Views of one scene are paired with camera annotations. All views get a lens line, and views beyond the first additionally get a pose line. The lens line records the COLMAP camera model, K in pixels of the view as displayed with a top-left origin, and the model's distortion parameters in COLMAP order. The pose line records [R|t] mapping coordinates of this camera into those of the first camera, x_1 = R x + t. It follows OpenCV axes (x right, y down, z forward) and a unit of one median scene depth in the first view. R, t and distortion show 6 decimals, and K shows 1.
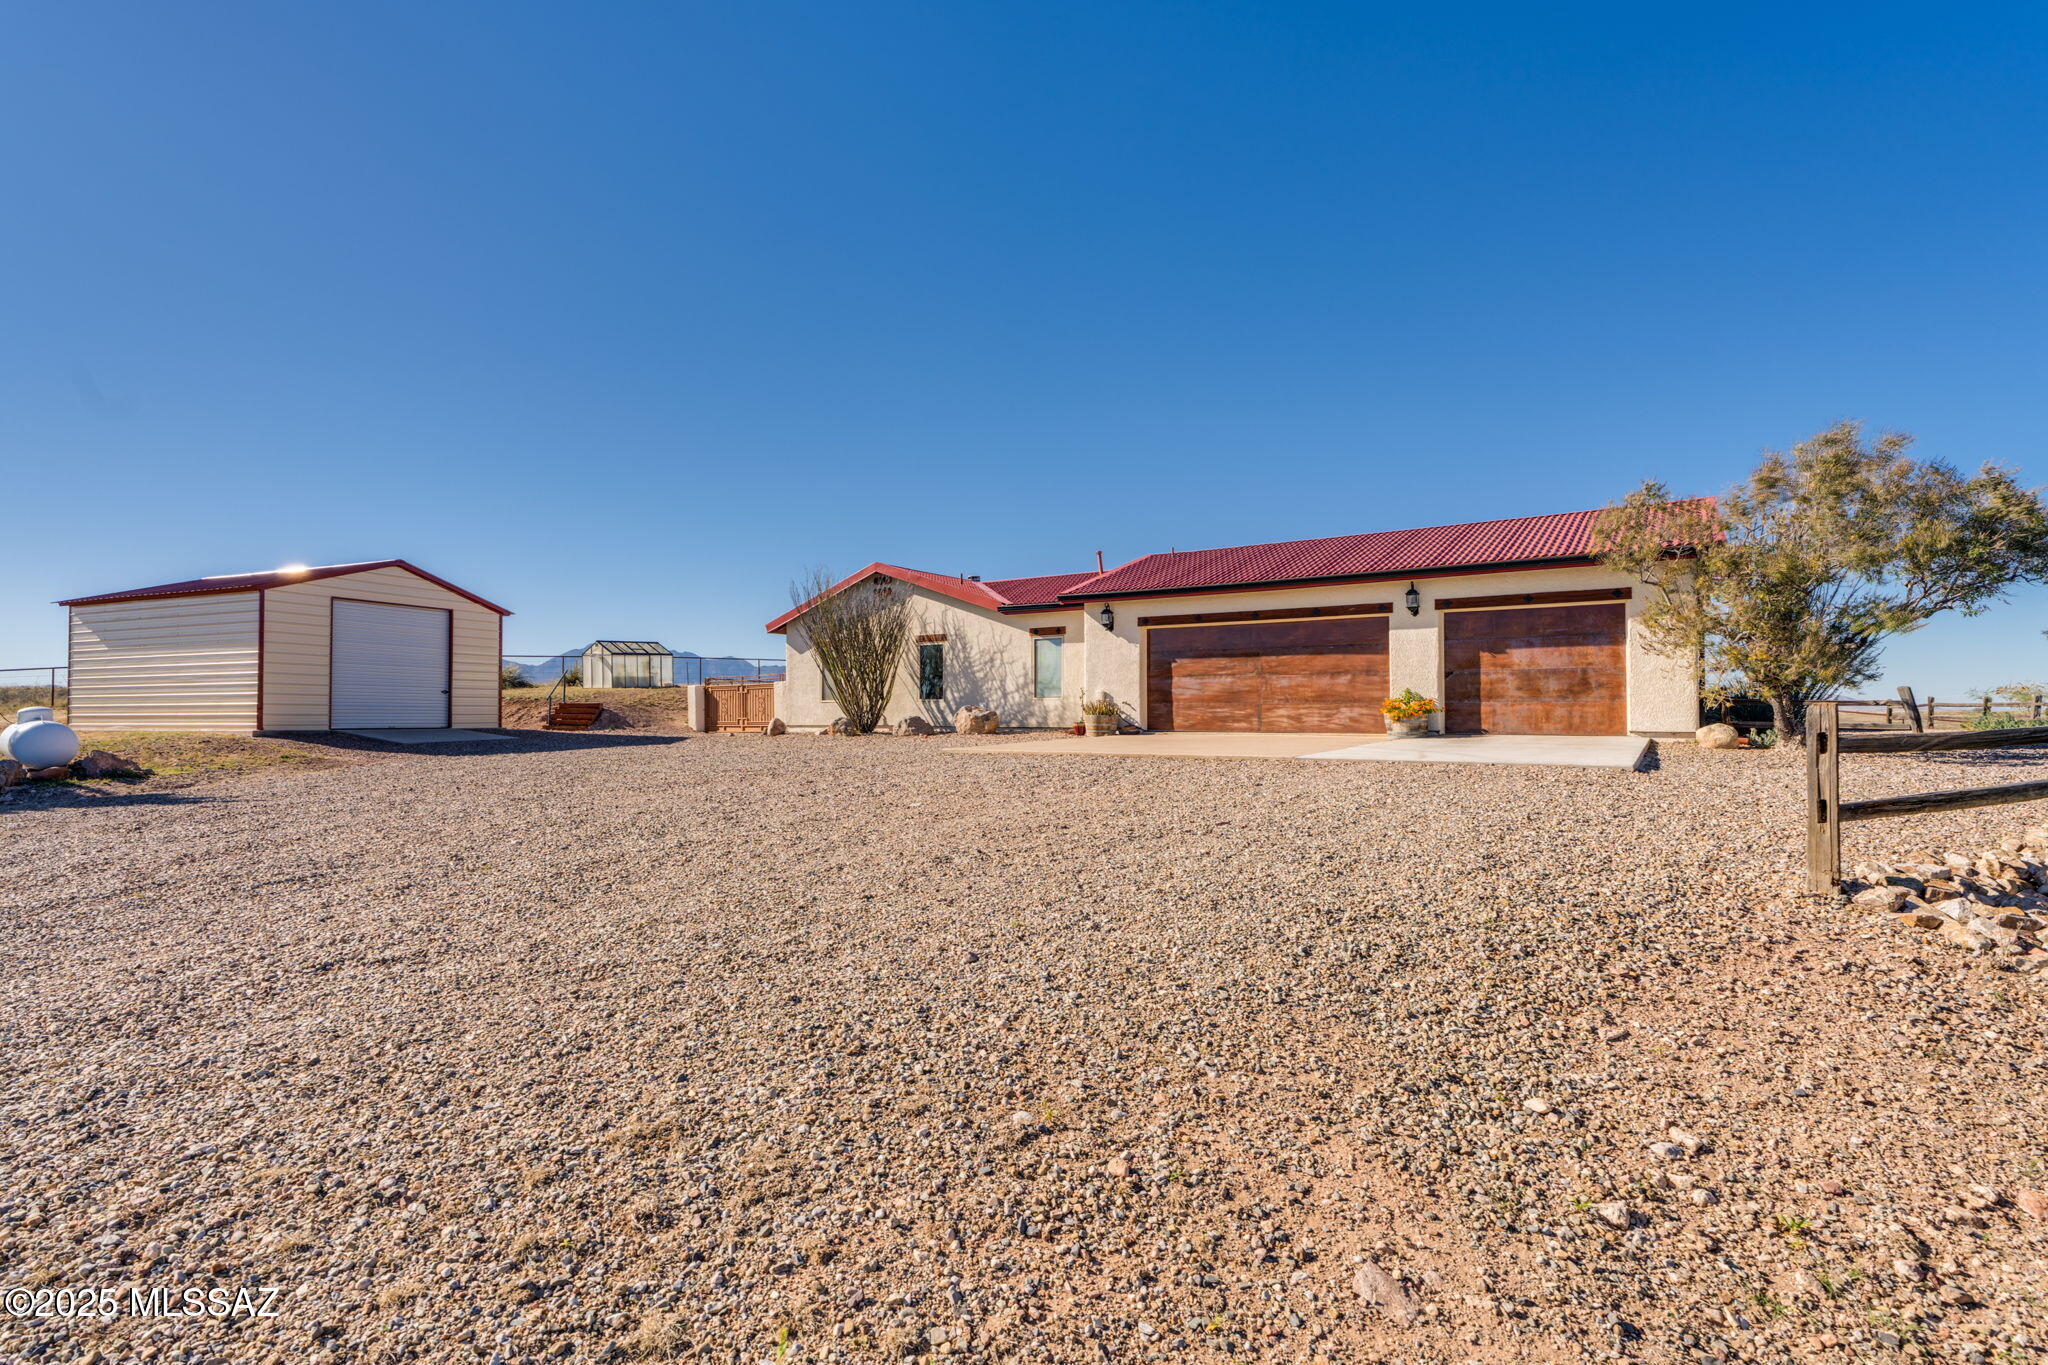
lens RADIAL K [[960.7, 0, 1024.0], [0, 960.7, 682.5], [0, 0, 1]] dist [-0.020437, -0.000238]
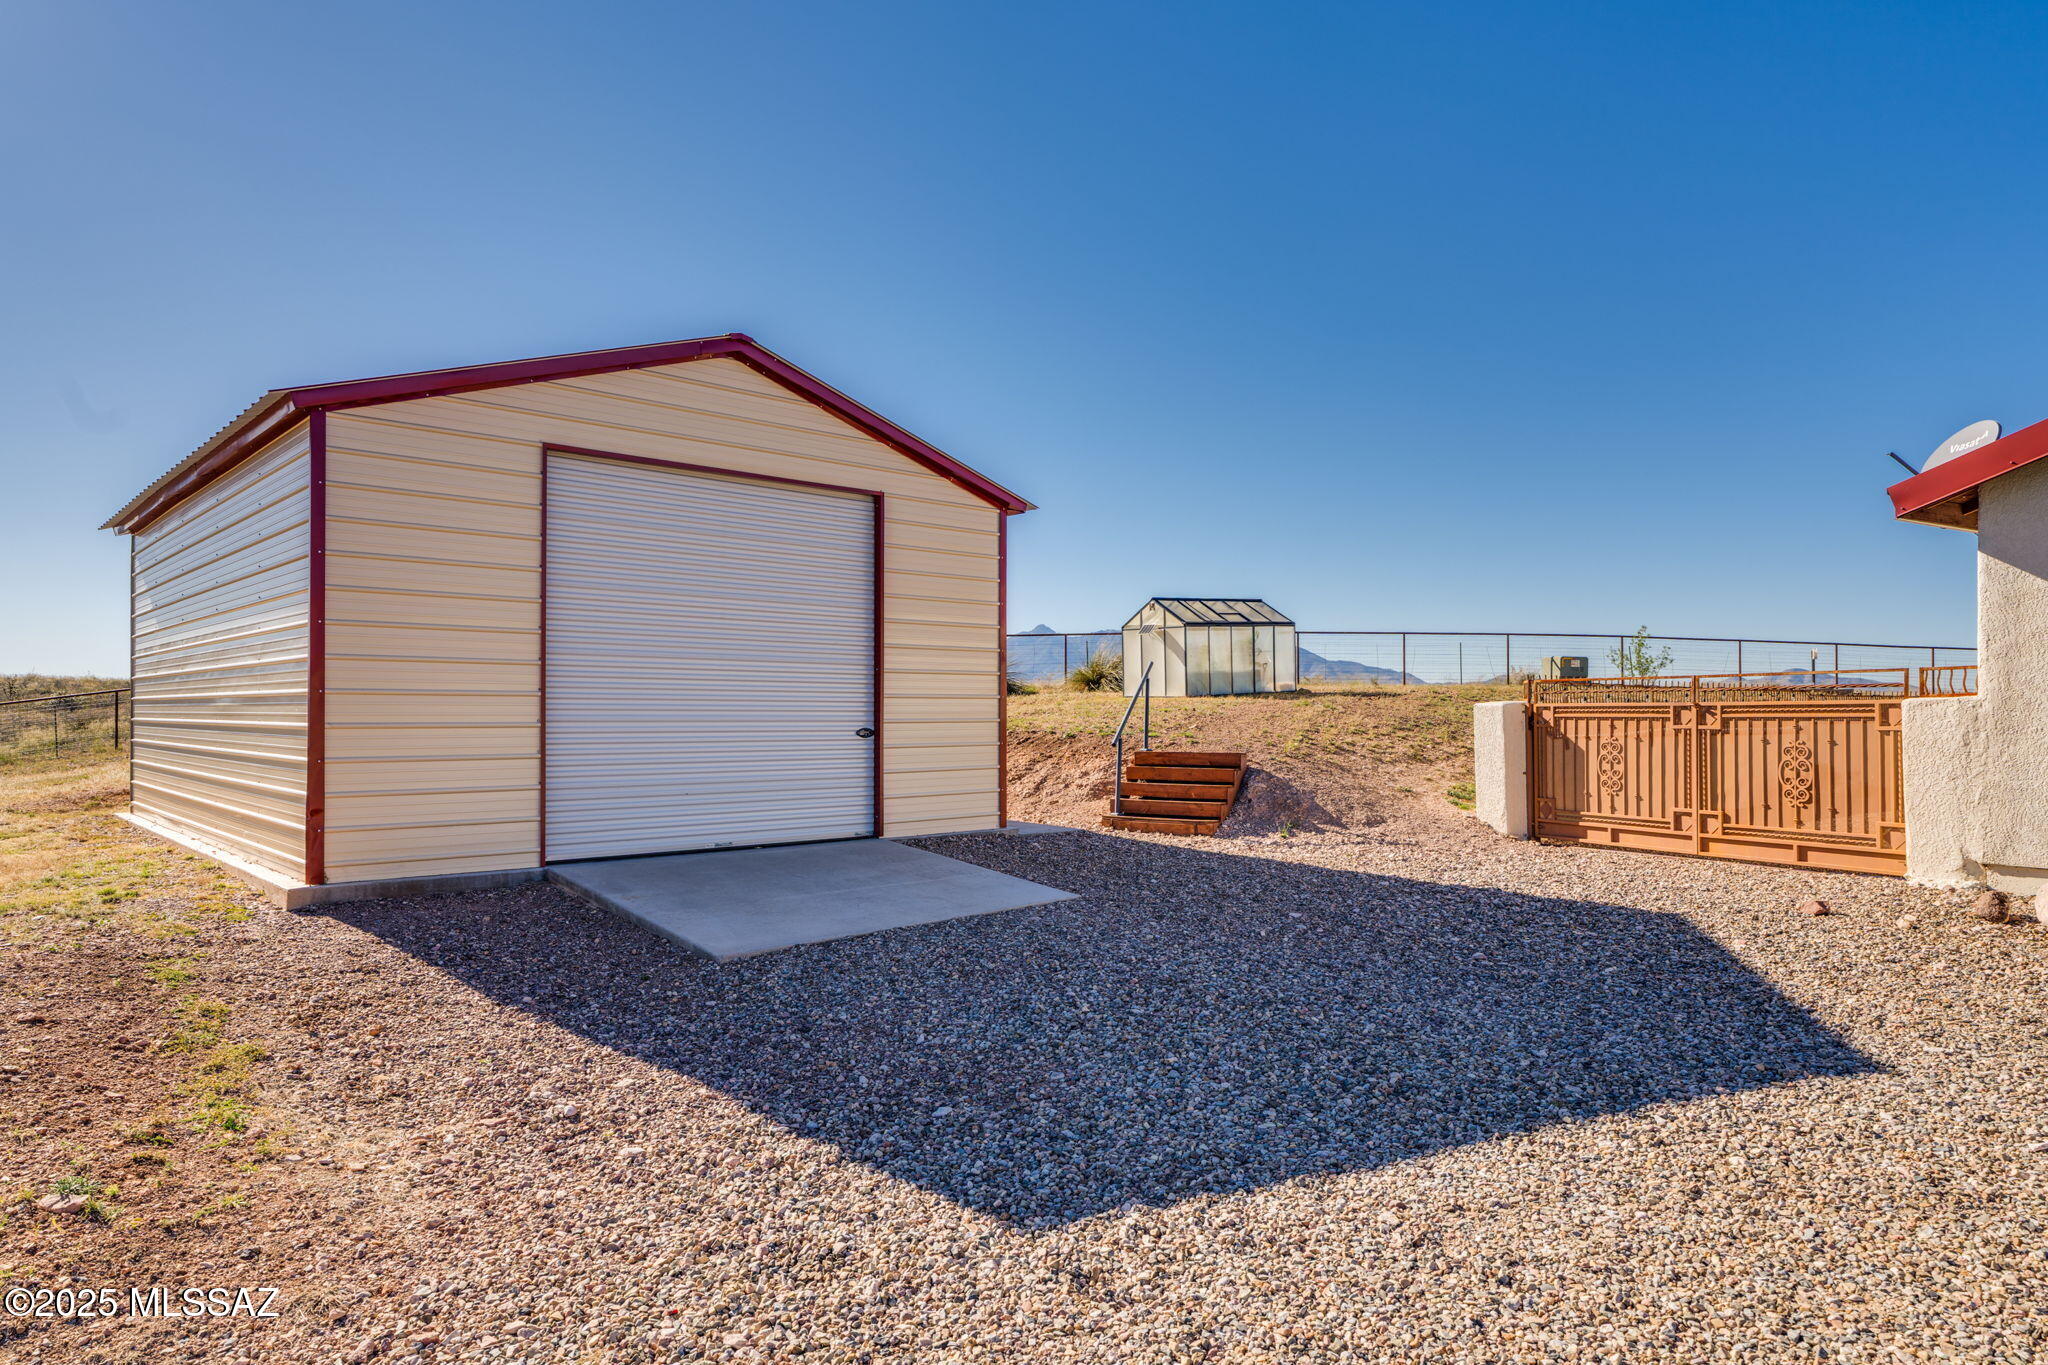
lens RADIAL K [[1250.0, 0, 1024.0], [0, 1250.0, 682.5], [0, 0, 1]] dist [0.002156, 0.000413]
pose [[0.905319, -0.003958, -0.424715, -0.380010], [0.008987, 0.999911, 0.009838, -0.012873], [0.424638, -0.012723, 0.905274, 0.643120]]
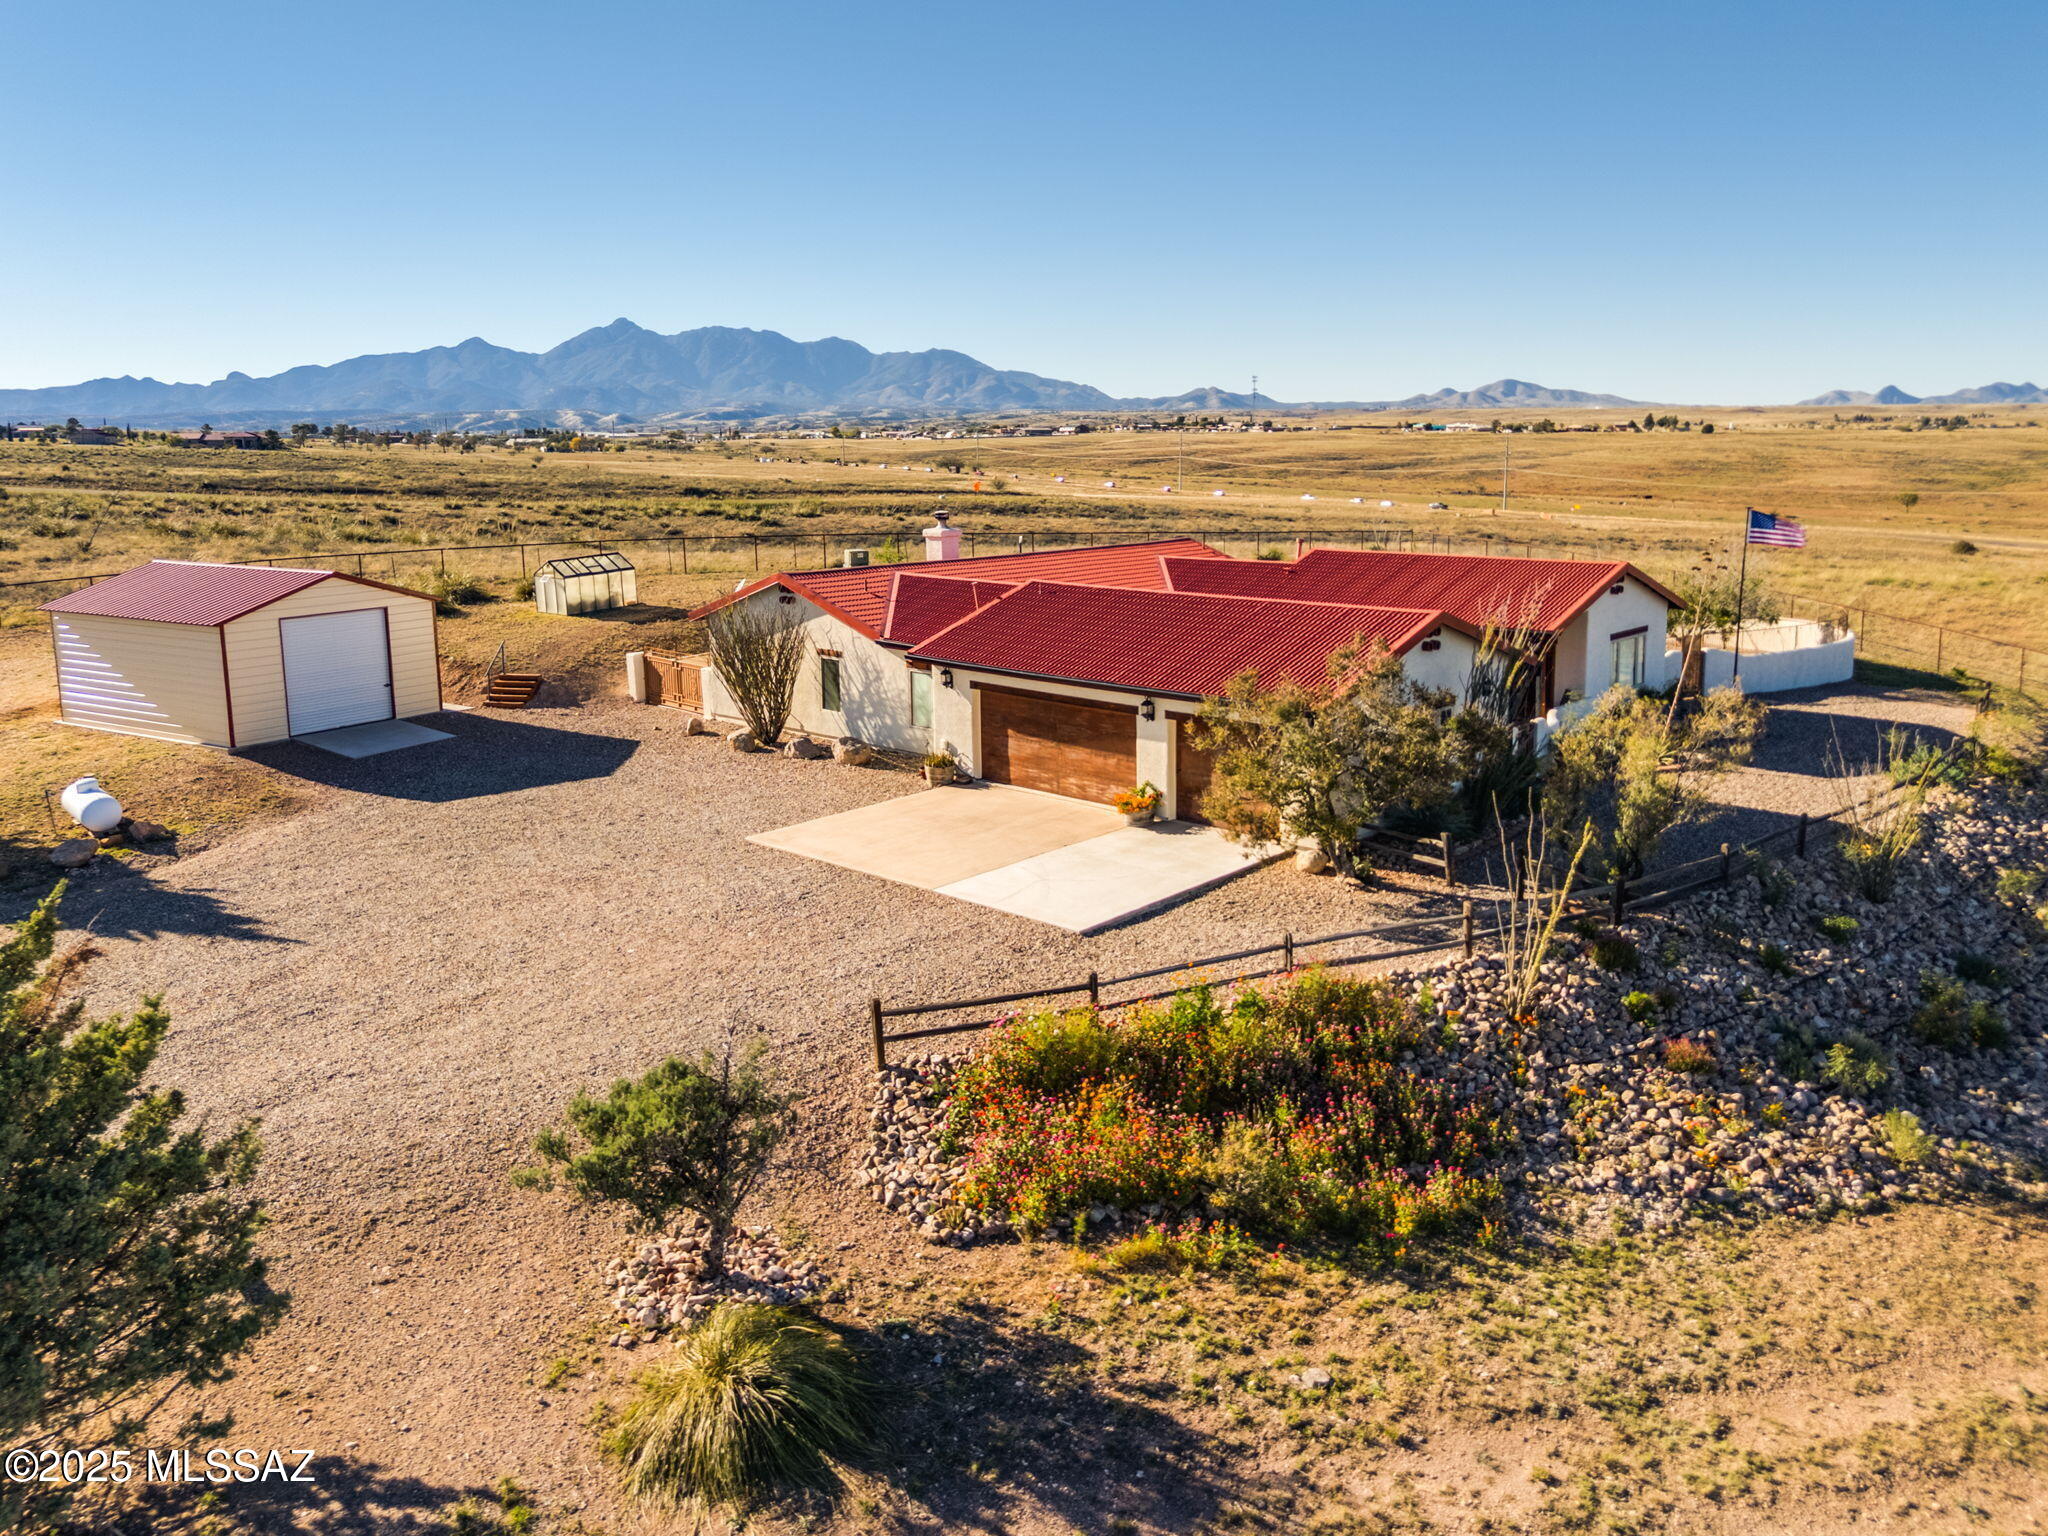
lens RADIAL K [[1520.1, 0, 1050.8], [0, 1520.1, 668.7], [0, 0, 1]] dist [0.011521, -0.000334]
pose [[0.988449, 0.015282, -0.150782, 0.372783], [0.011526, 0.984442, 0.175333, -0.302763], [0.151115, -0.175046, 0.972894, -0.524173]]
